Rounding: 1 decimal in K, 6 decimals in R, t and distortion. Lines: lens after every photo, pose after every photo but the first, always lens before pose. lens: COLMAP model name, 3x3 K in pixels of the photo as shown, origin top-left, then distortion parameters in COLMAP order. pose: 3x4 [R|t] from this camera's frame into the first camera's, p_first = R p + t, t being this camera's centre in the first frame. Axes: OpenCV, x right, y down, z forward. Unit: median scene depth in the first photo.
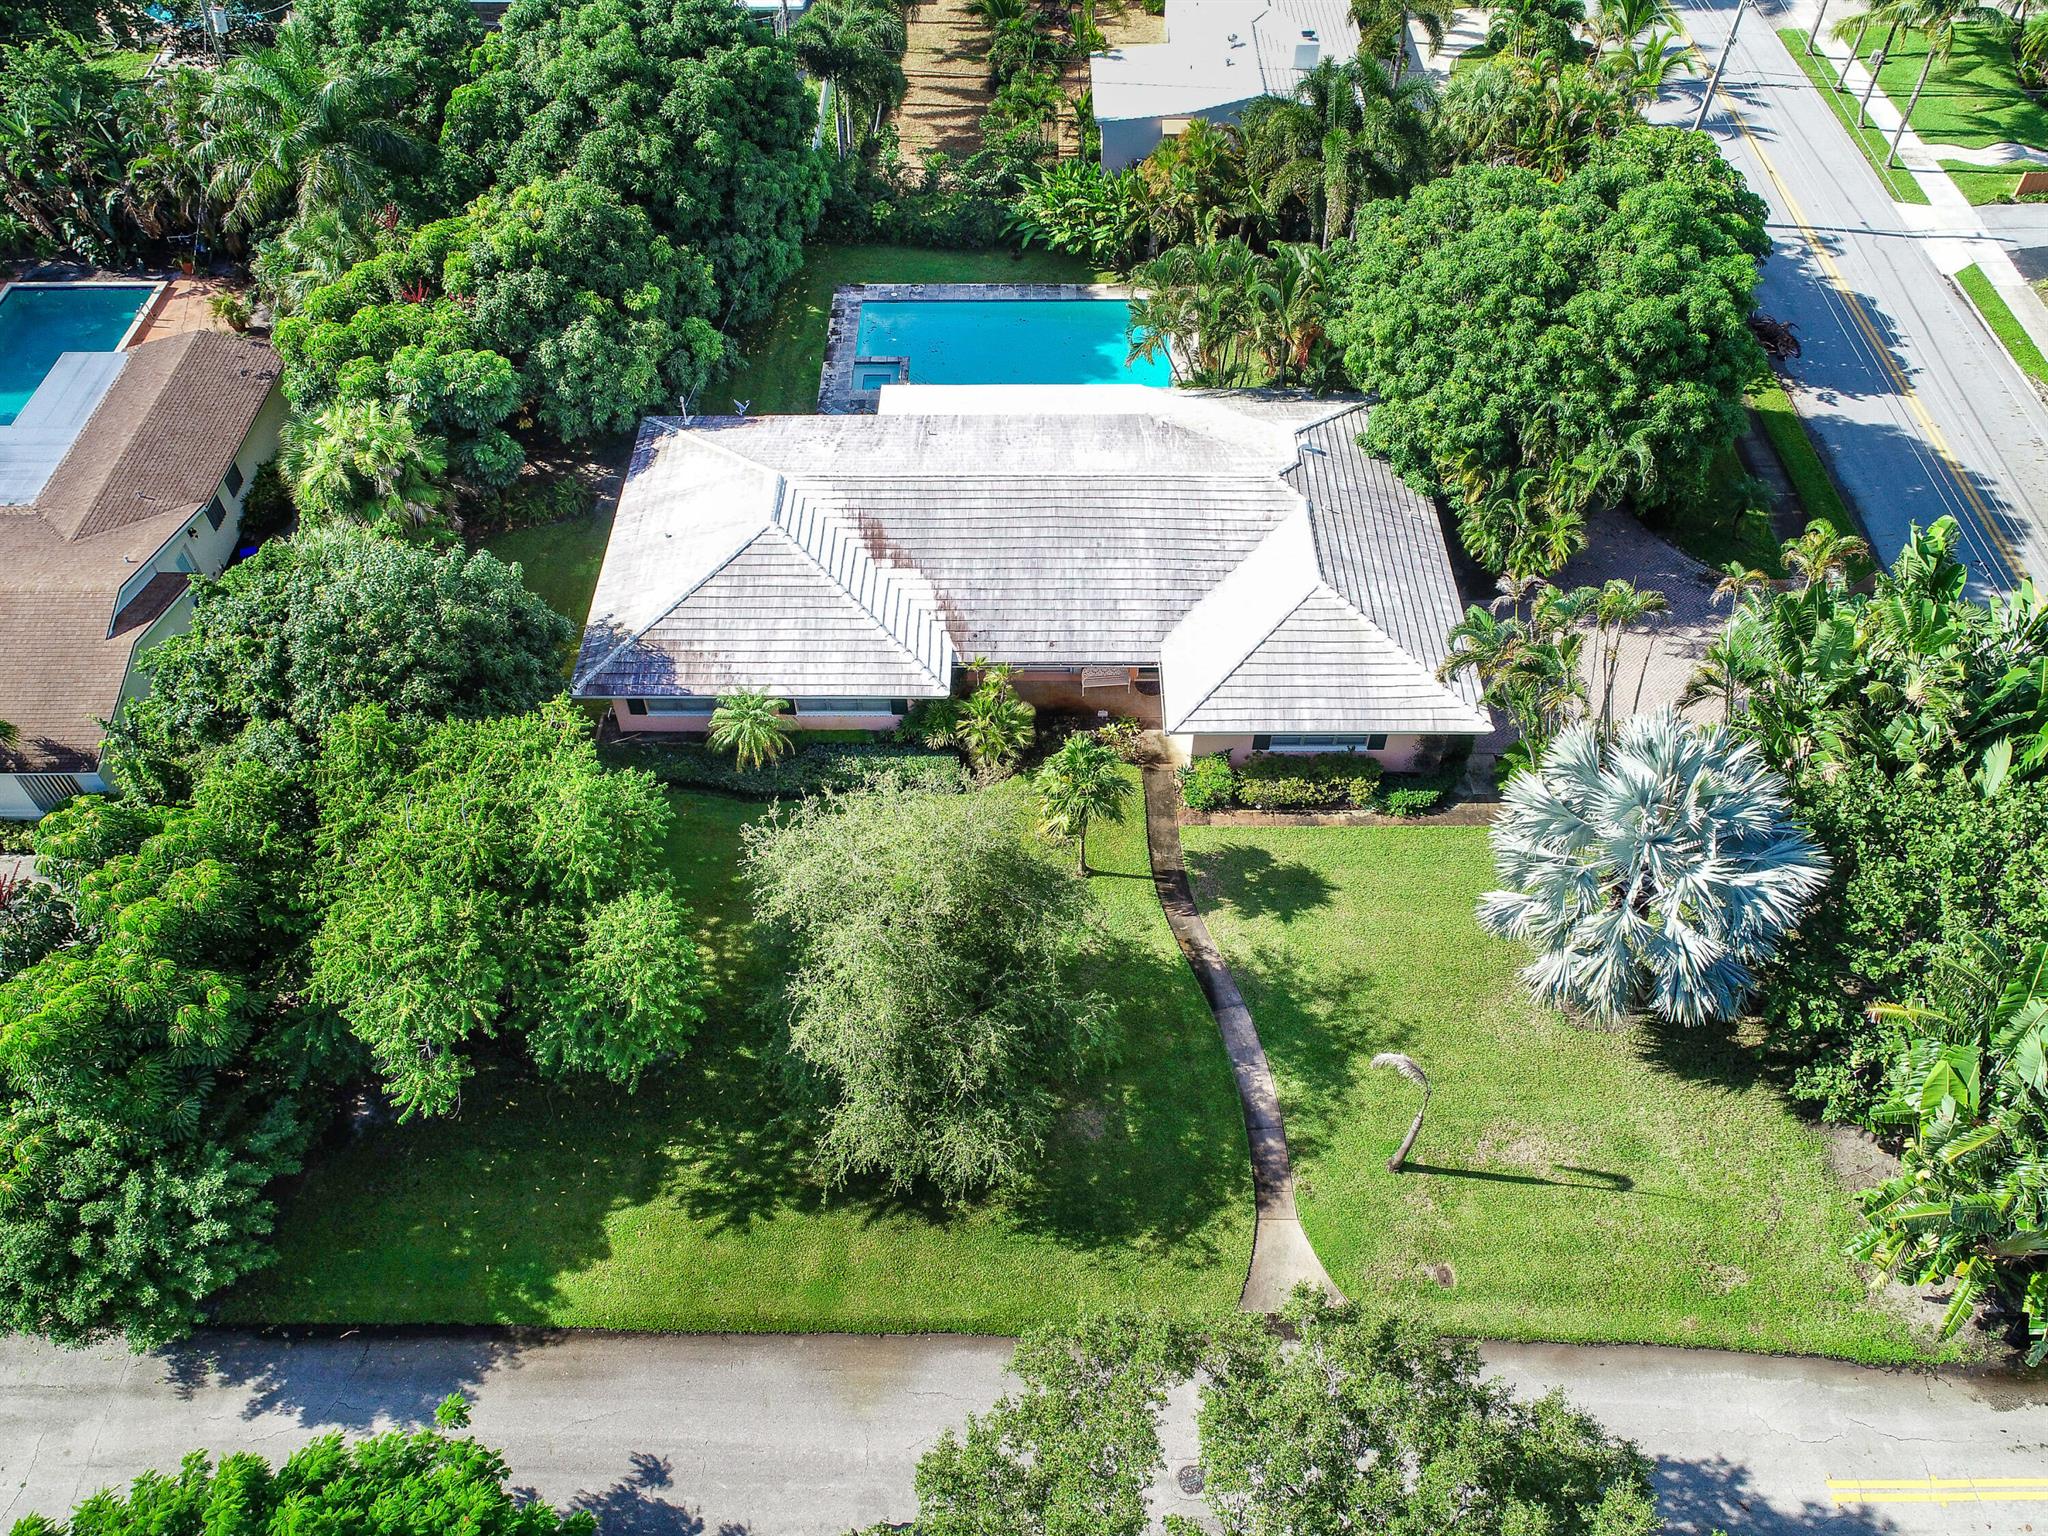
lens RADIAL K [[1533.9, 0, 1023.7], [0, 1533.9, 780.7], [0, 0, 1]] dist [-0.007788, 0.006456]
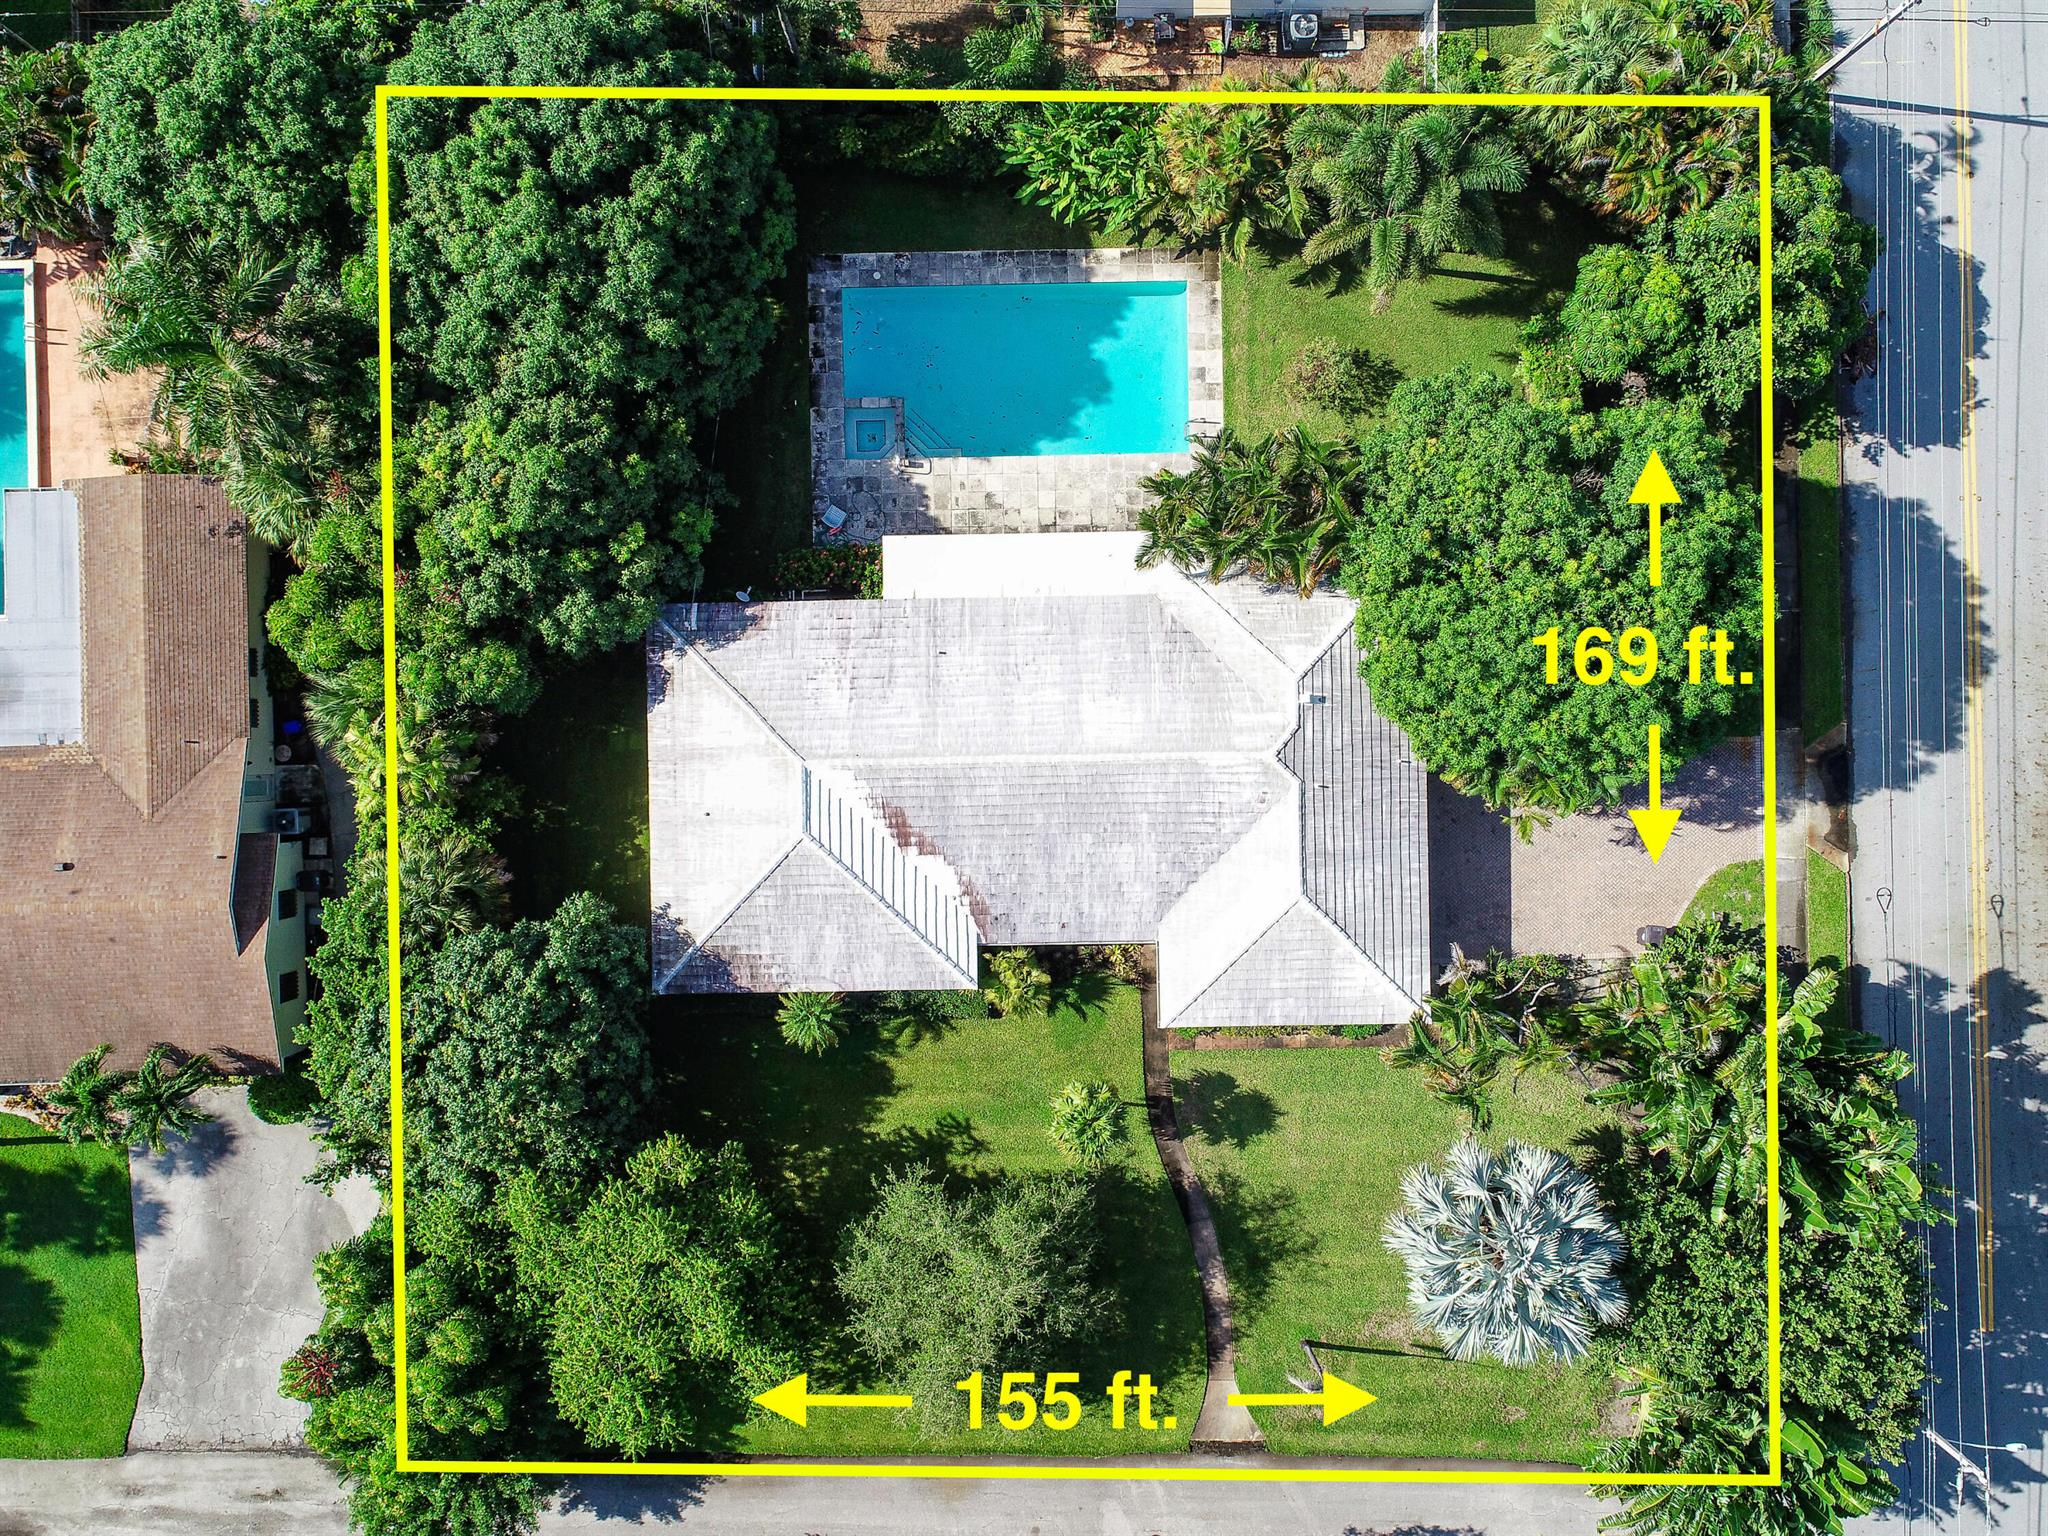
lens RADIAL K [[1452.7, 0, 1032.0], [0, 1452.7, 767.0], [0, 0, 1]] dist [0.008534, -0.005925]
pose [[0.999724, -0.023492, -0.000345, -0.001687], [0.018358, 0.771931, 0.635441, -0.848085], [-0.014661, -0.635272, 0.772150, 0.230804]]
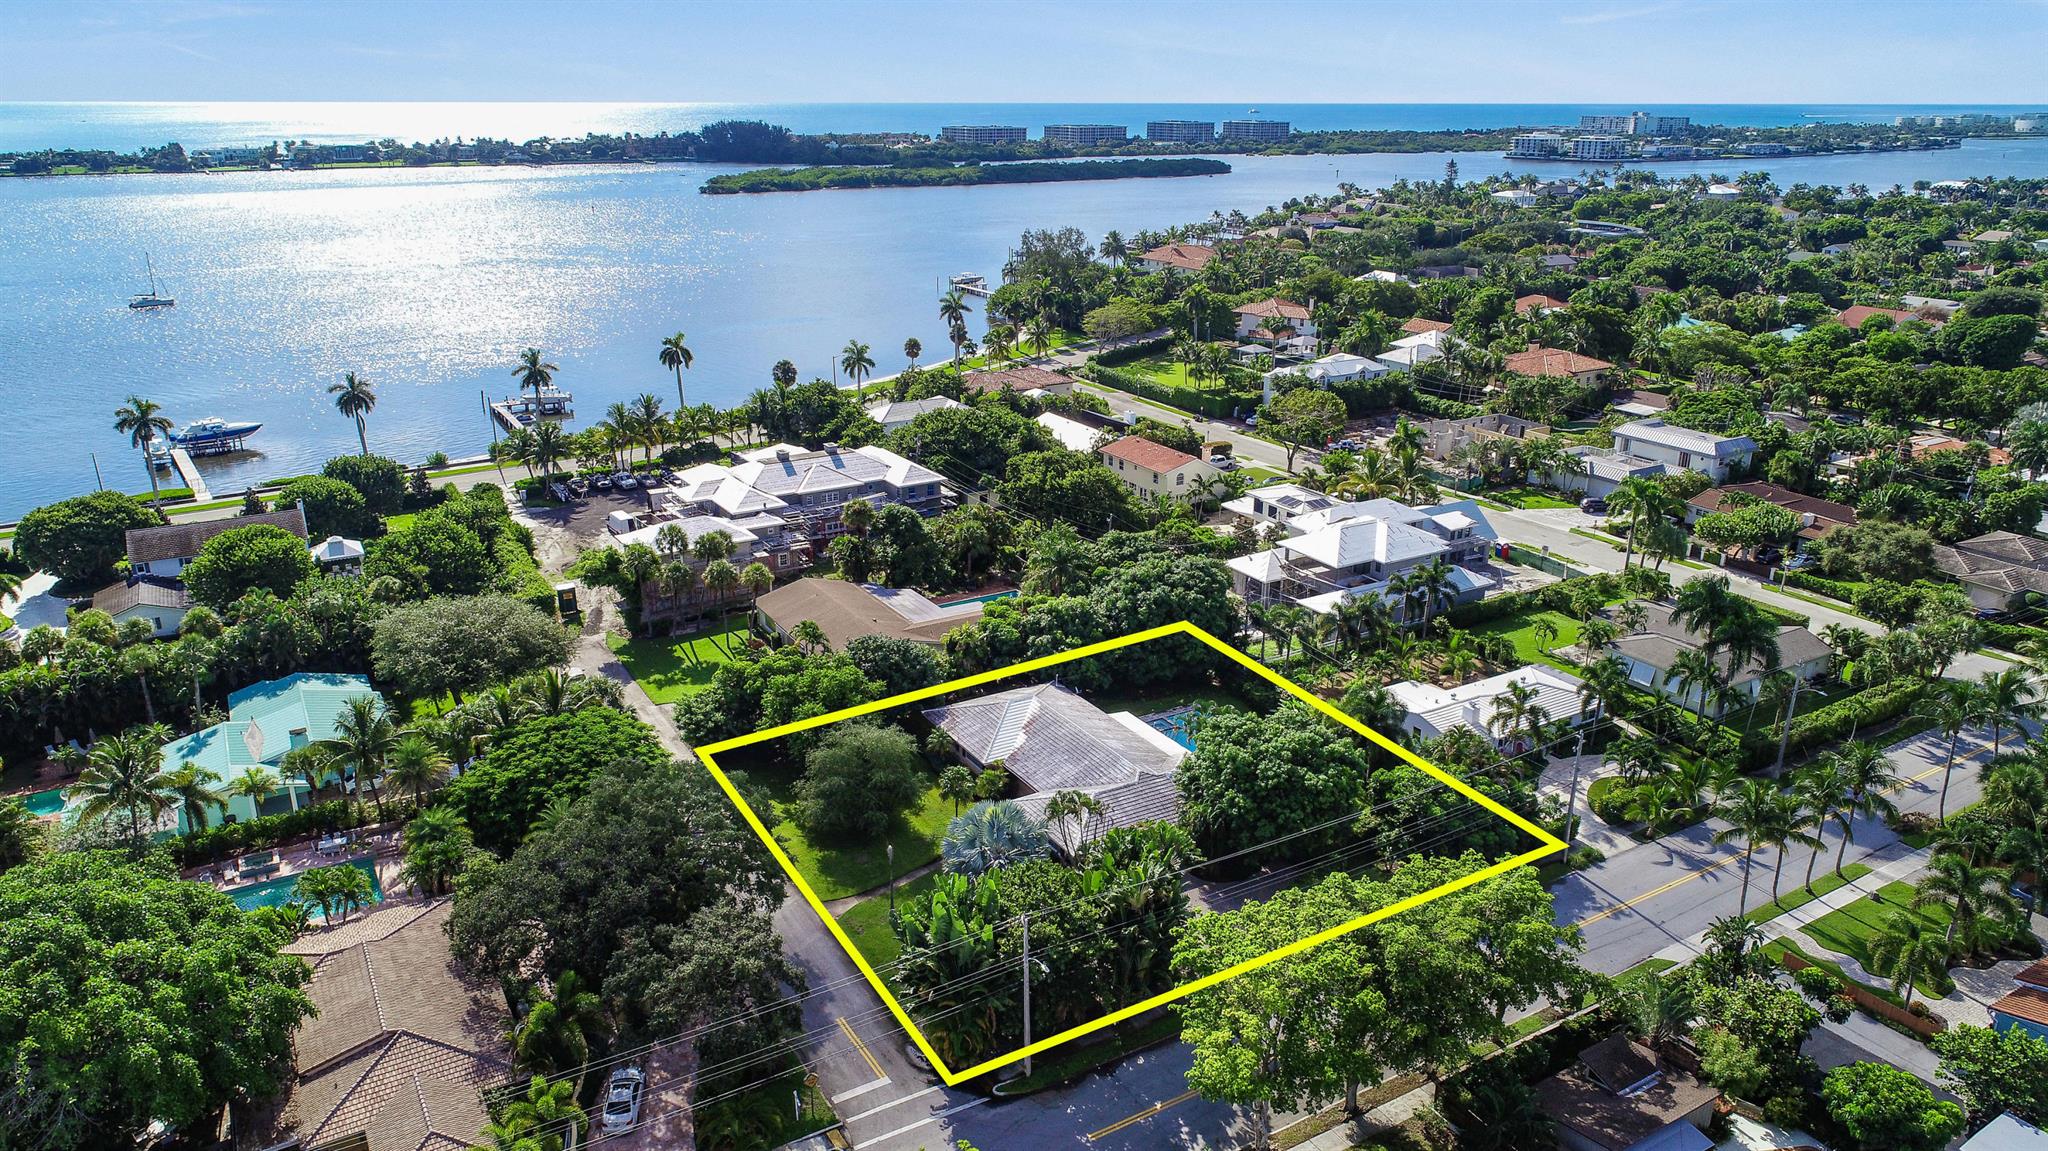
lens RADIAL K [[1369.1, 0, 1024.0], [0, 1369.1, 575.5], [0, 0, 1]] dist [-0.002604, -0.000292]
pose [[0.512261, 0.289234, -0.808661, 1.734296], [-0.660218, 0.734821, -0.155403, 0.029325], [0.549273, 0.613499, 0.567377, -0.501243]]
